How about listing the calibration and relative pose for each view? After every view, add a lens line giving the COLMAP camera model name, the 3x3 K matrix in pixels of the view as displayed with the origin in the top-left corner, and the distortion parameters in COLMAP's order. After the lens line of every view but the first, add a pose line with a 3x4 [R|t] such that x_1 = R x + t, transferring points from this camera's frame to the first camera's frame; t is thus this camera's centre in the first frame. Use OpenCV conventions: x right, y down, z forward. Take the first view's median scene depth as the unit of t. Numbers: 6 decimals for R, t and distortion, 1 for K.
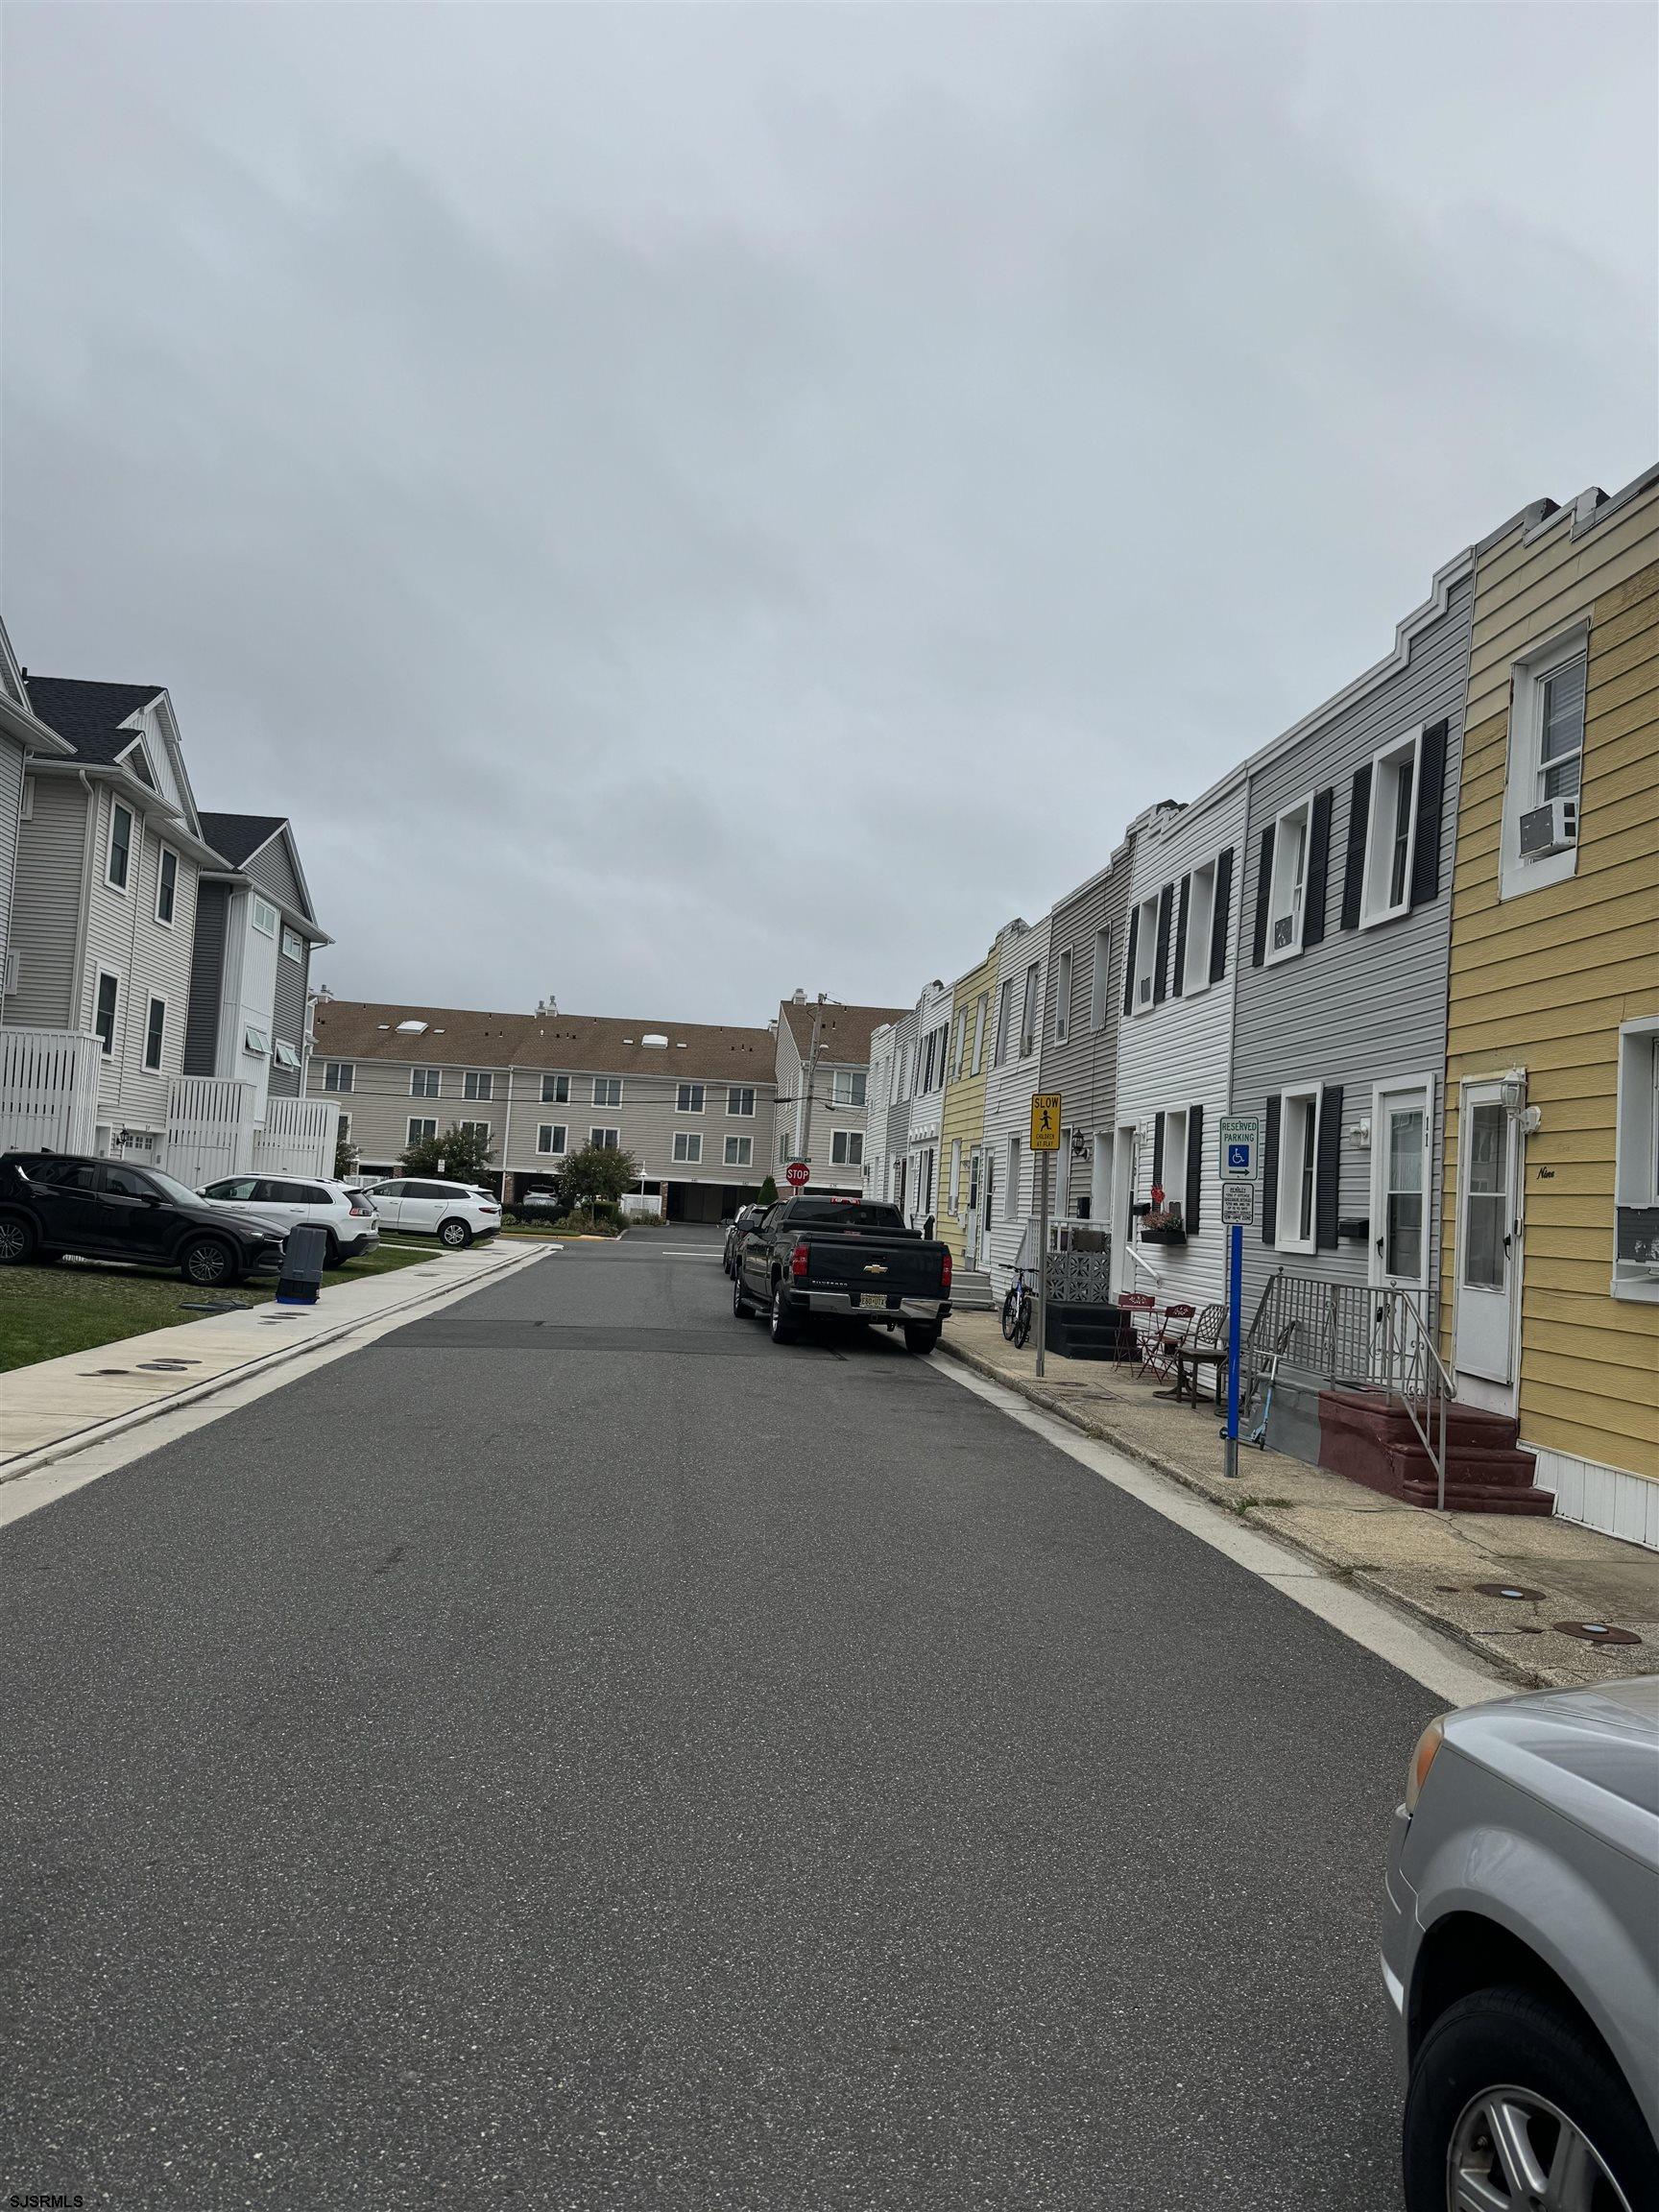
lens RADIAL K [[1564.7, 0, 828.6], [0, 1564.7, 1100.1], [0, 0, 1]] dist [0.009719, -0.014866]
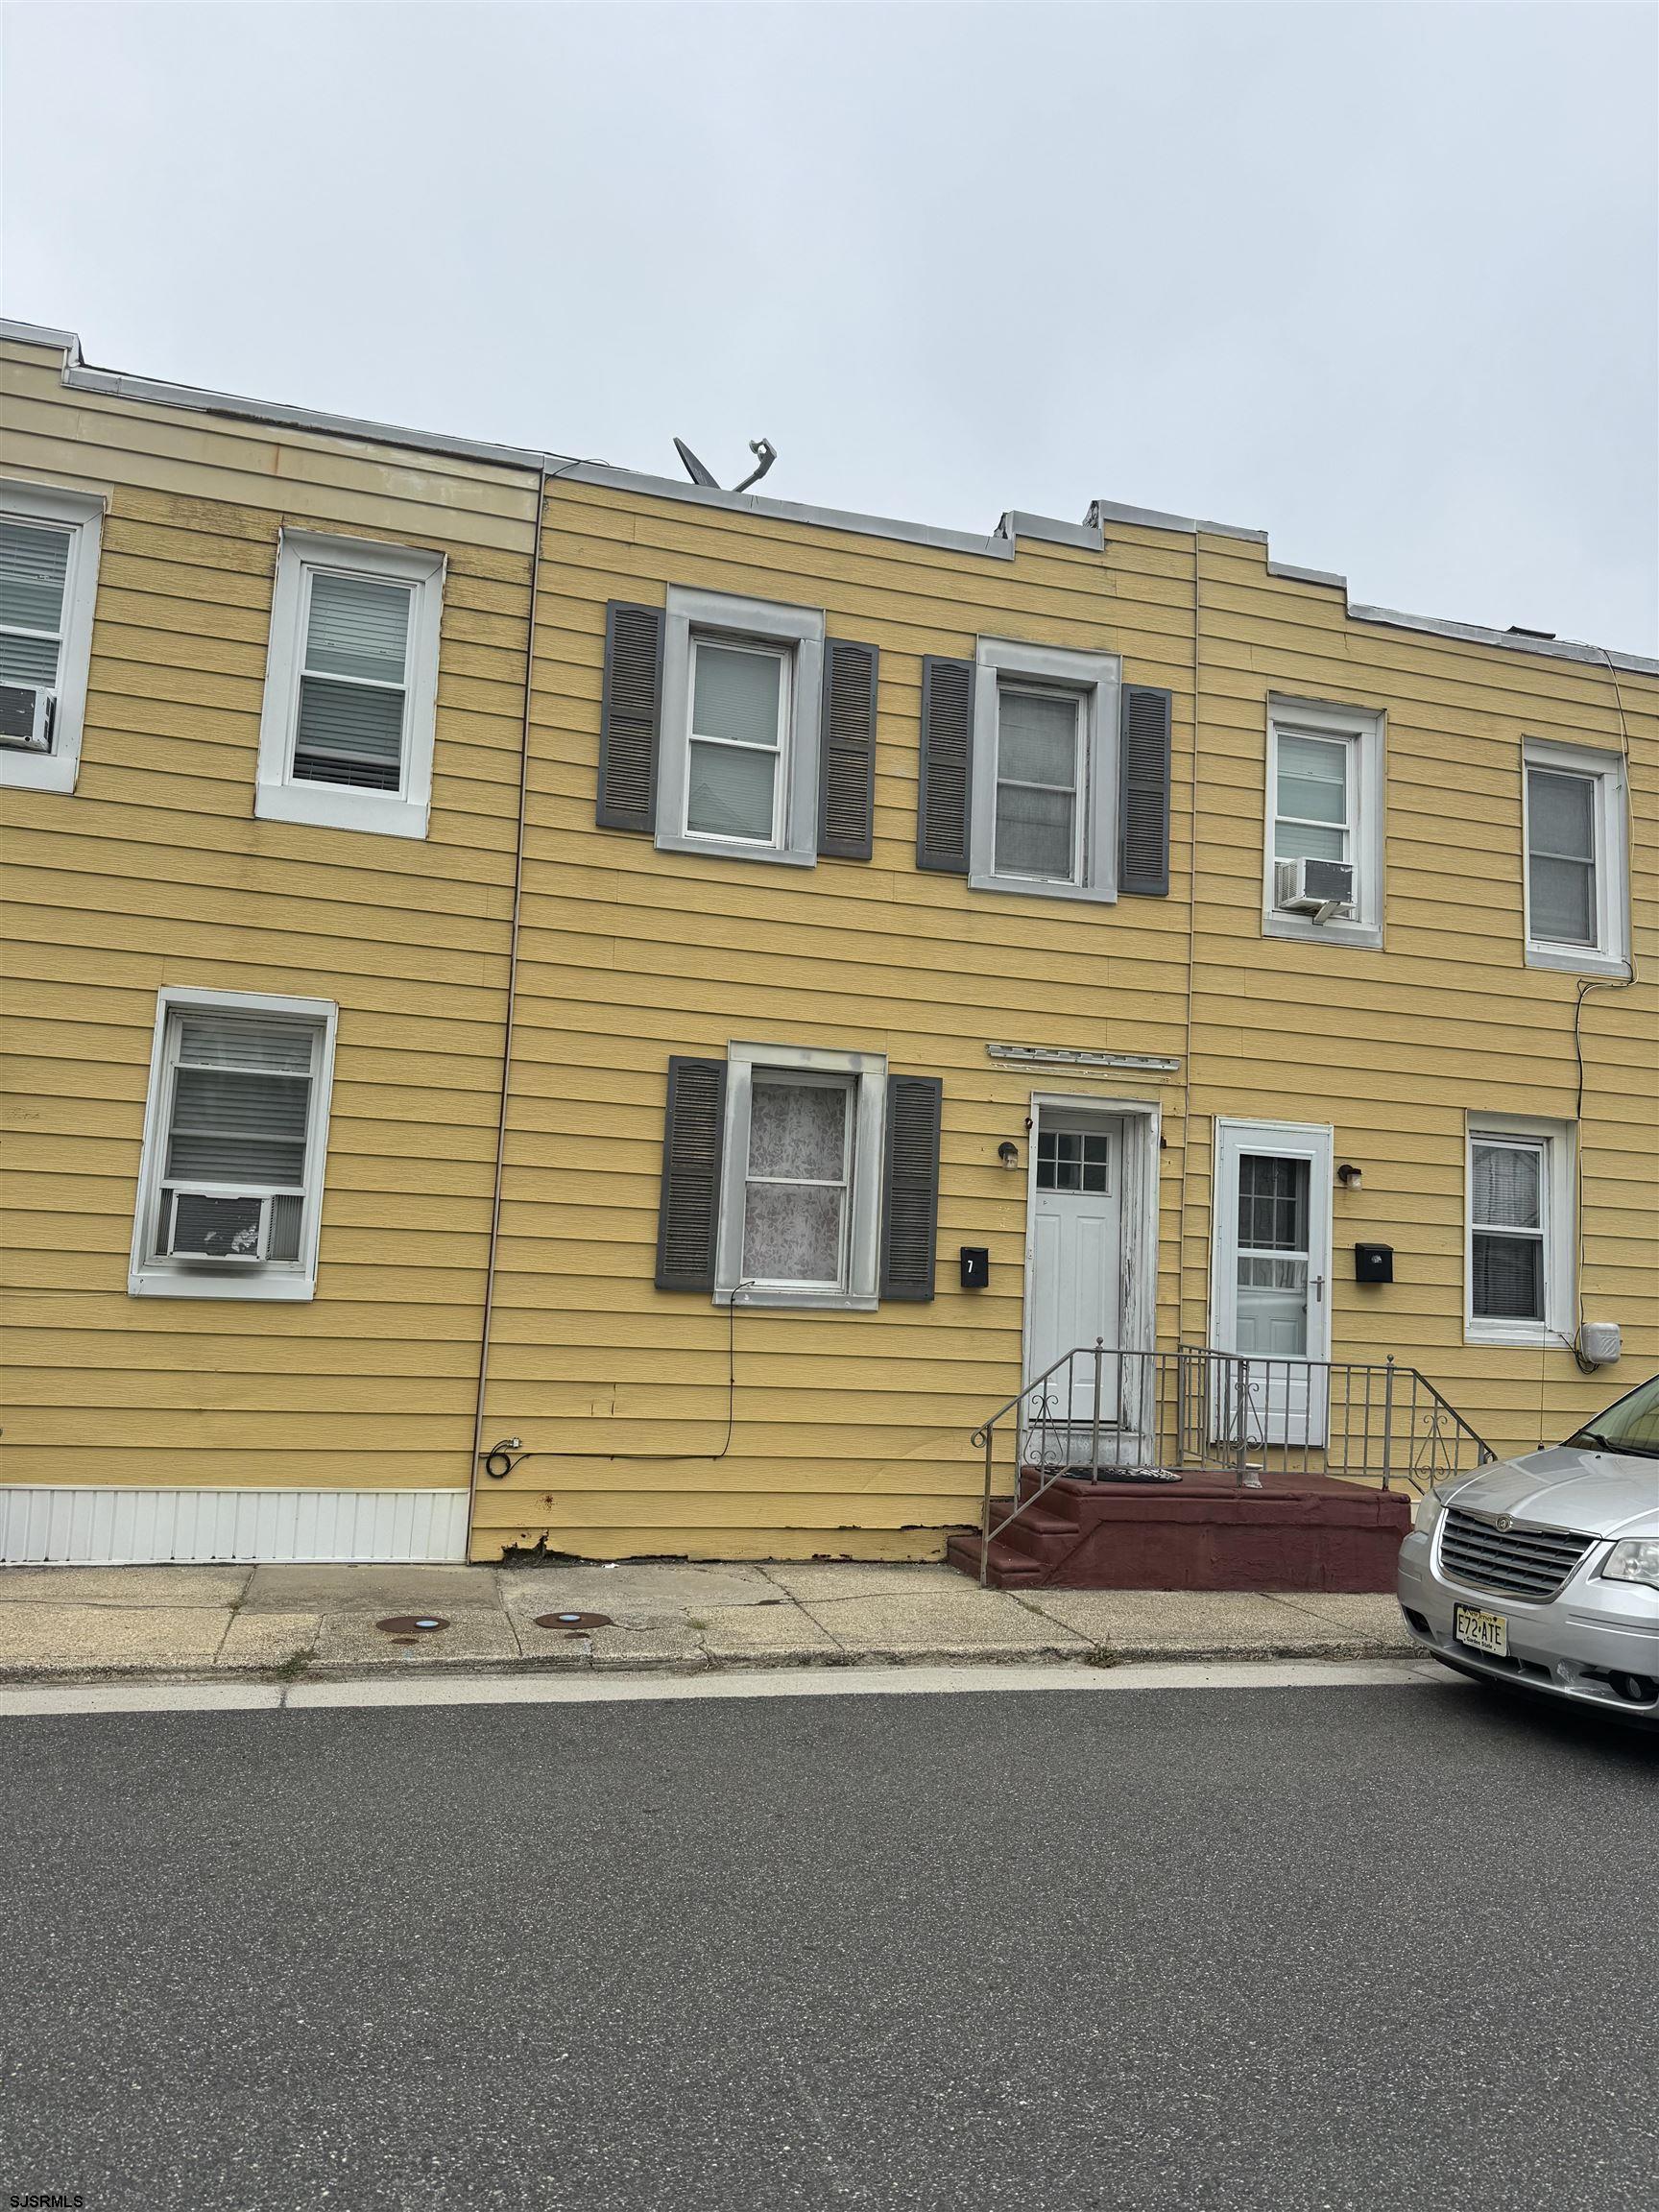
lens RADIAL K [[1564.7, 0, 841.3], [0, 1564.7, 1086.7], [0, 0, 1]] dist [0.009719, -0.014866]
pose [[-0.175020, 0.051326, 0.983226, -0.686958], [-0.121049, 0.989942, -0.073224, 0.040658], [-0.977095, -0.131834, -0.167047, 1.184938]]
